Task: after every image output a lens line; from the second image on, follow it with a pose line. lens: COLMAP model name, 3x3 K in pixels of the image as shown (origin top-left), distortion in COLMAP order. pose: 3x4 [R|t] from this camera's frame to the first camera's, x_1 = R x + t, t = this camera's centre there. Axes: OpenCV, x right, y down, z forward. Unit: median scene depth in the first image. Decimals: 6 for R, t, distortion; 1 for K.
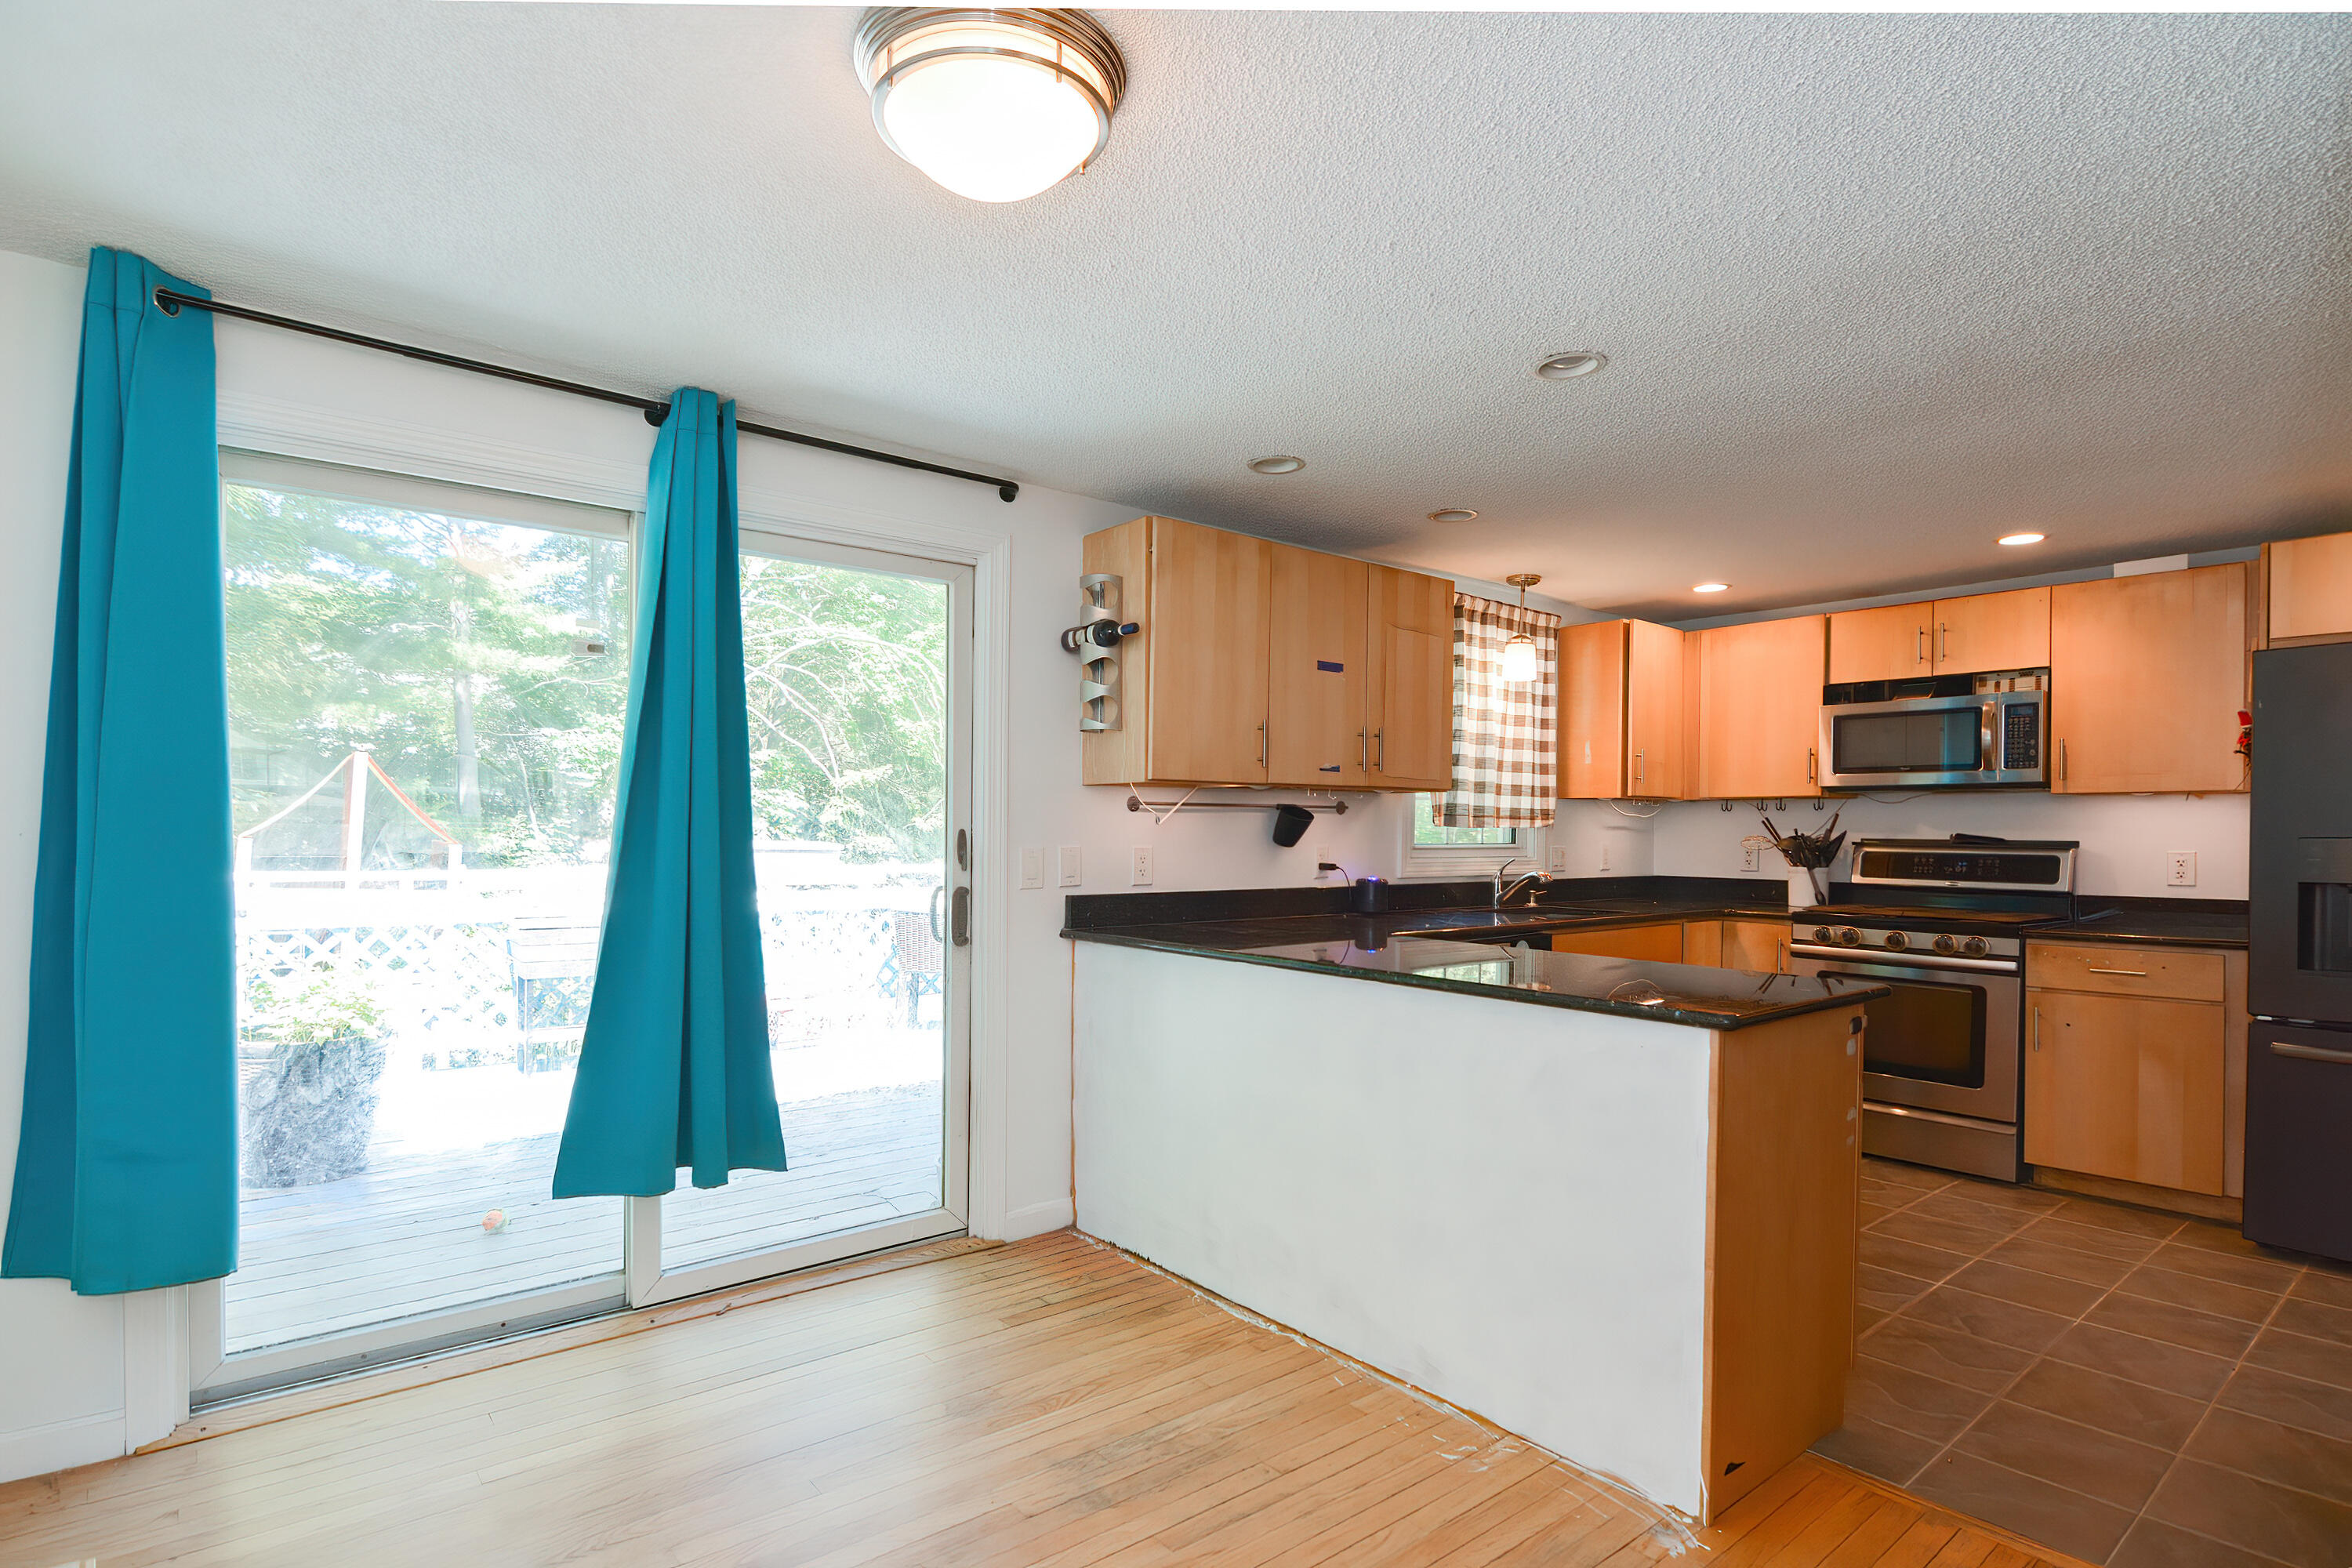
lens RADIAL K [[1155.9, 0, 1172.1], [0, 1155.9, 844.4], [0, 0, 1]] dist [0.000292, -0.000877]
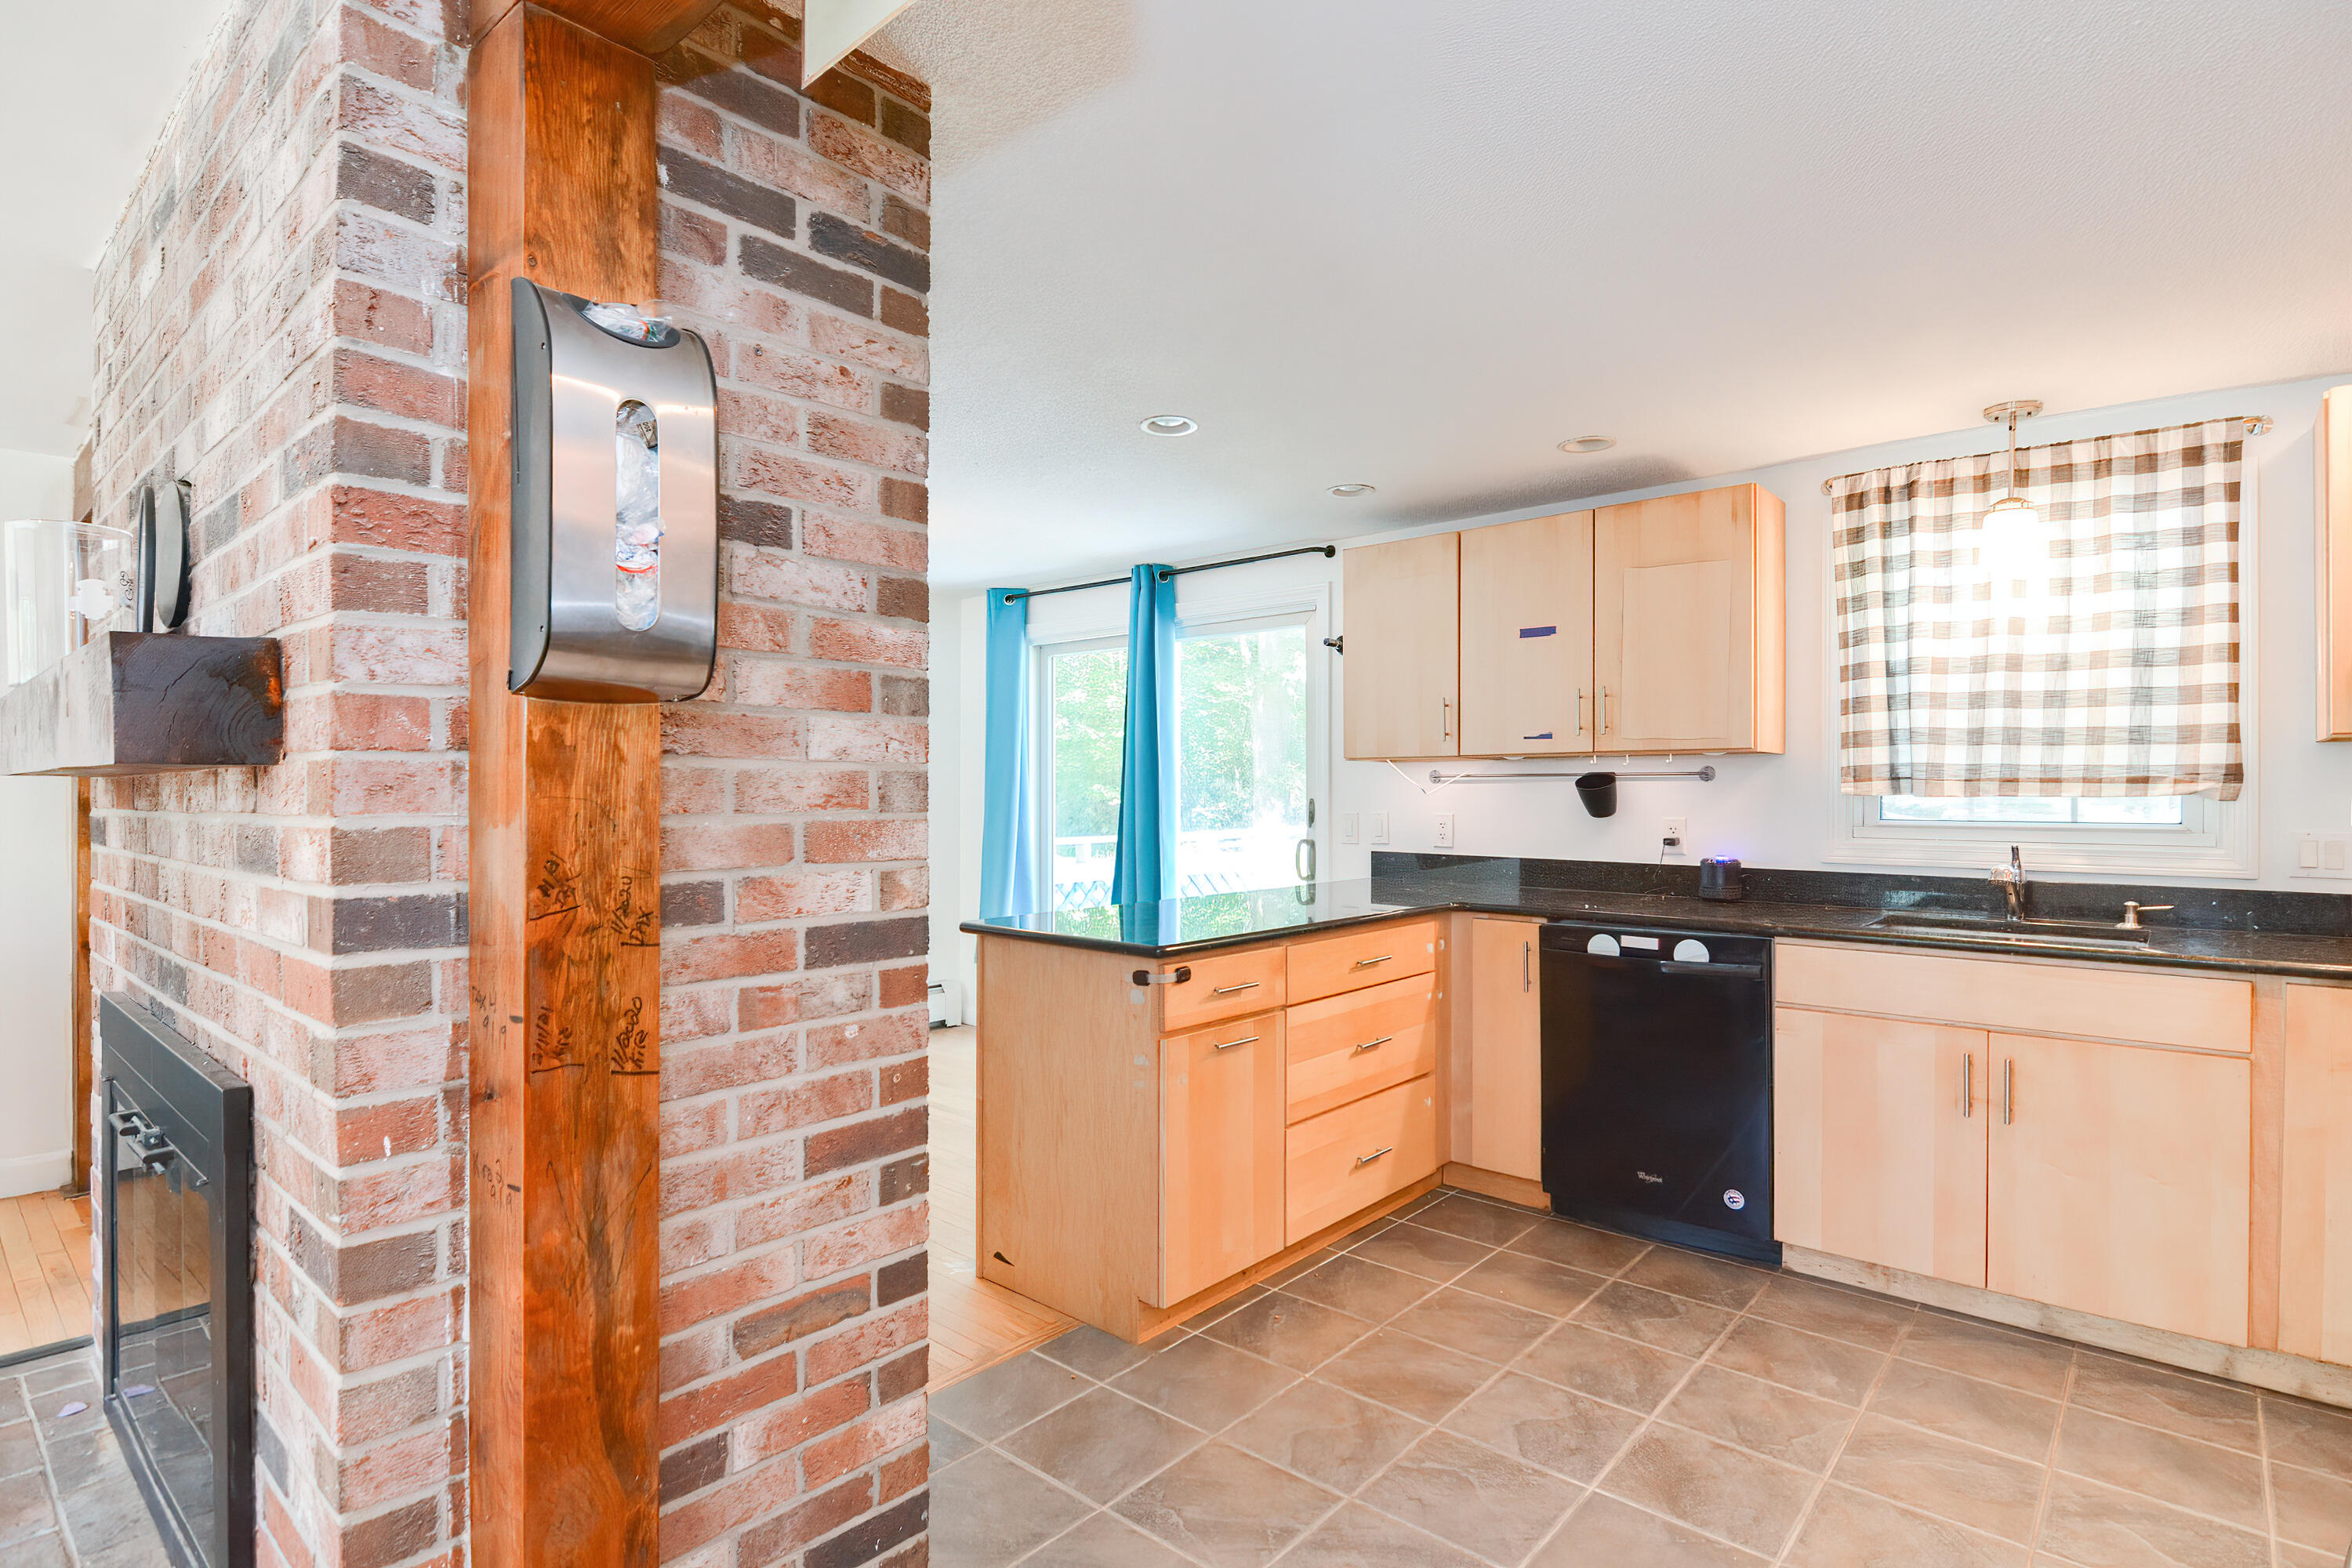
lens RADIAL K [[1158.3, 0, 1179.6], [0, 1158.3, 782.3], [0, 0, 1]] dist [0.006811, -0.009532]
pose [[0.180067, -0.013983, -0.983555, 0.872626], [-0.014623, 0.999750, -0.016891, -0.004962], [0.983546, 0.017424, 0.179817, 0.440647]]
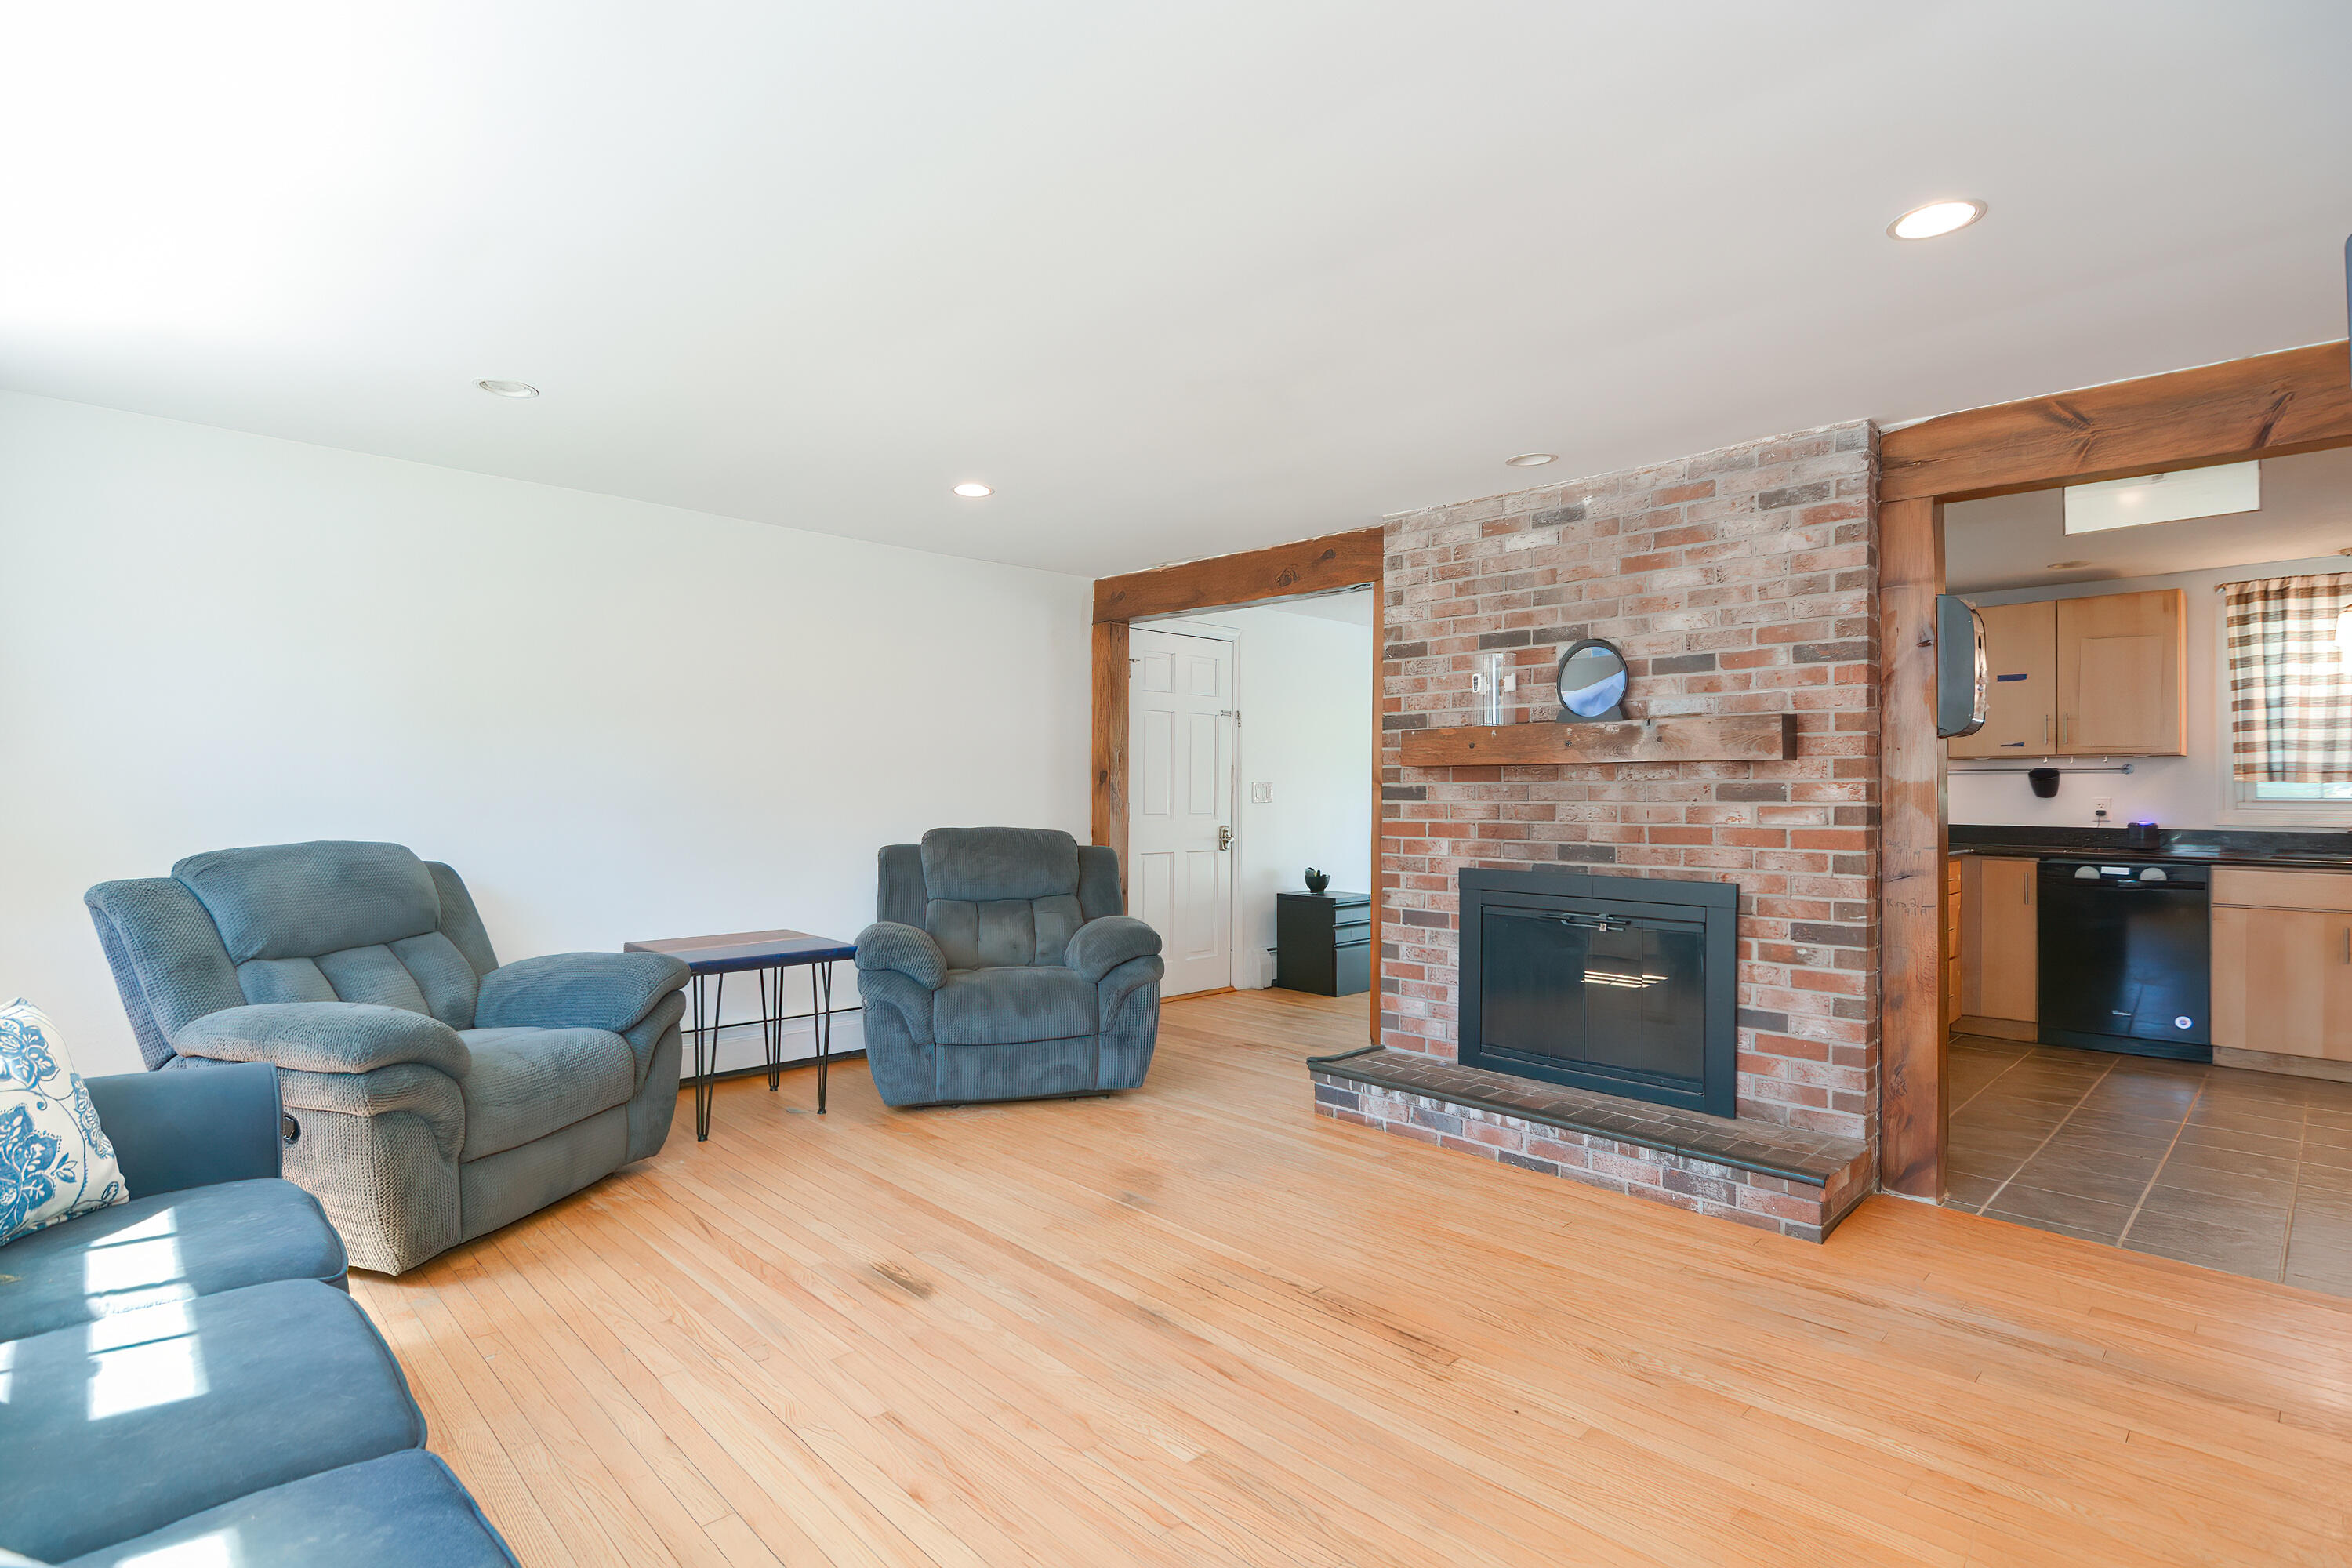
lens RADIAL K [[1158.3, 0, 1179.6], [0, 1158.3, 782.3], [0, 0, 1]] dist [0.006811, -0.009532]
pose [[0.102999, -0.014144, -0.994581, 1.284733], [-0.017602, 0.999716, -0.016040, 0.022673], [0.994526, 0.019158, 0.102721, -0.202095]]
